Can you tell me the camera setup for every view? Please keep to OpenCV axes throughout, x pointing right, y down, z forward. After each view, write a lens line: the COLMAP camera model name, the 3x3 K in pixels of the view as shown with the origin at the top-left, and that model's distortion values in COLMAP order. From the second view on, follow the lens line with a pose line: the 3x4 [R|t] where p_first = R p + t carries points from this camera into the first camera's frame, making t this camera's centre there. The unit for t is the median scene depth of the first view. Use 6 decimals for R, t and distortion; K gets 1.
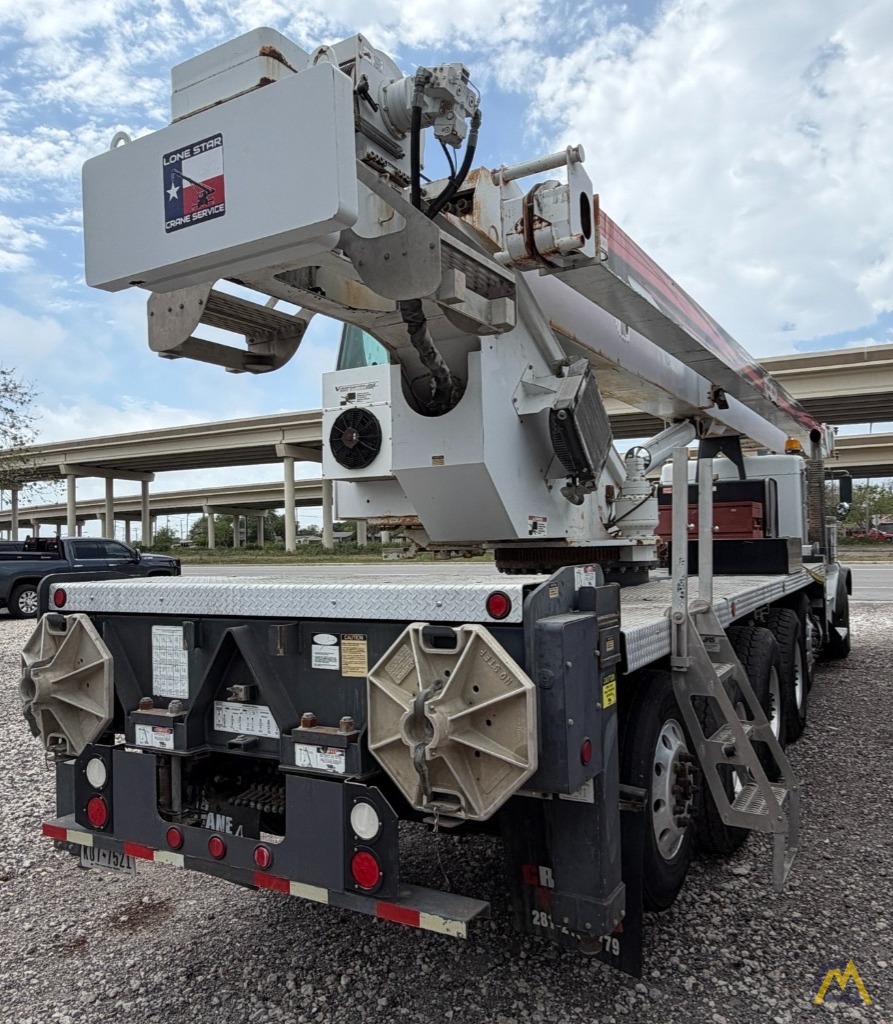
lens RADIAL K [[813.3, 0, 450.4], [0, 813.3, 512.0], [0, 0, 1]] dist [-0.000108, 0.000983]
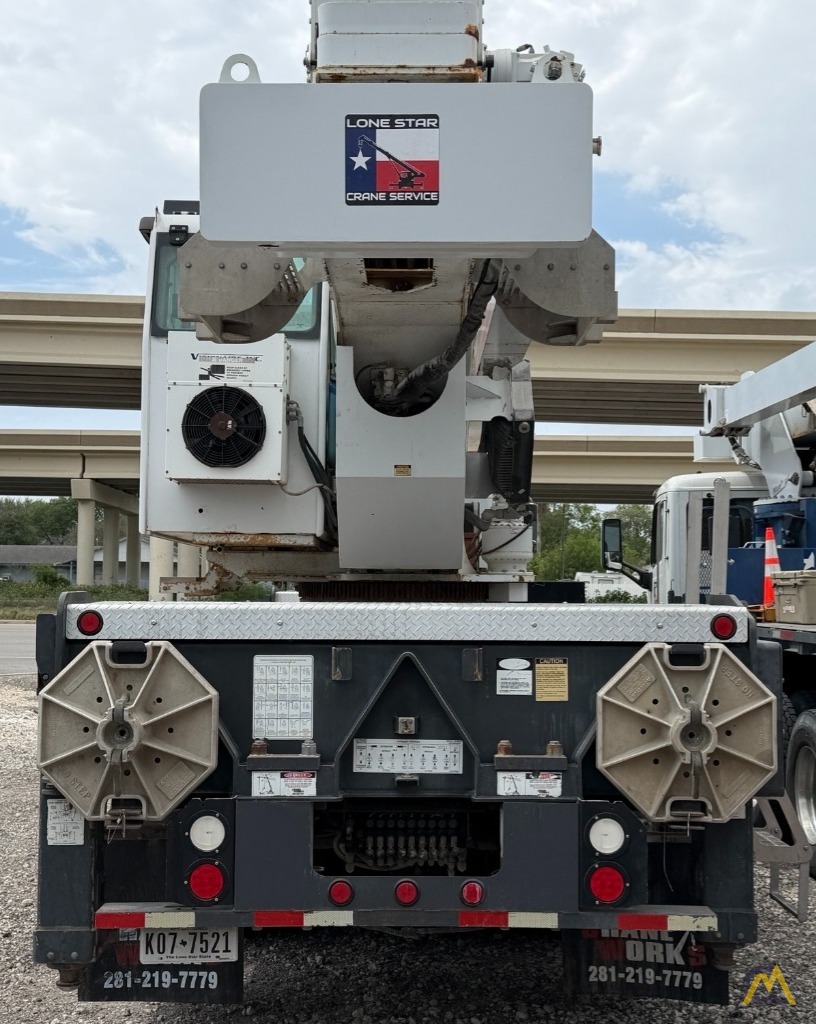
lens RADIAL K [[1424.3, 0, 408.0], [0, 1424.3, 512.0], [0, 0, 1]] dist [0.139023, -0.110901]
pose [[0.866863, 0.055845, 0.495409, -0.927642], [-0.047482, 0.998437, -0.029466, 0.027652], [-0.496281, 0.002020, 0.868160, -0.336155]]
